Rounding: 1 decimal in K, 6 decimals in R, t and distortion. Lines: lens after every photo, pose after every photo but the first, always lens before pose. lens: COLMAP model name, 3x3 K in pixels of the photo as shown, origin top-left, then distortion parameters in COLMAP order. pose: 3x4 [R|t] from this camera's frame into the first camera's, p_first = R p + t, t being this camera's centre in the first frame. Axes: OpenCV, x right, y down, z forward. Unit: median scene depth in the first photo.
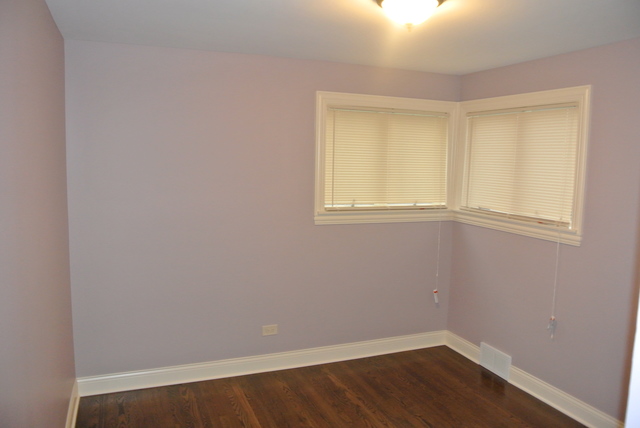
lens RADIAL K [[497.5, 0, 320.0], [0, 497.5, 214.0], [0, 0, 1]] dist [-0.089199, 0.038828]
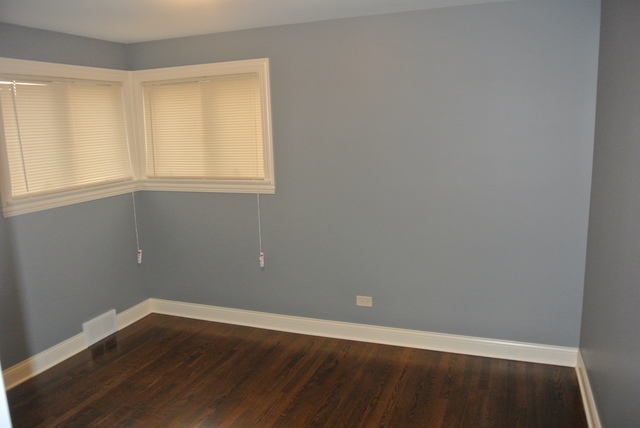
lens RADIAL K [[497.5, 0, 320.0], [0, 497.5, 214.0], [0, 0, 1]] dist [-0.089199, 0.038828]
pose [[0.704121, -0.174877, 0.688209, -0.192156], [0.128972, 0.984575, 0.118231, -0.012131], [-0.698269, 0.005511, 0.715814, 0.032344]]
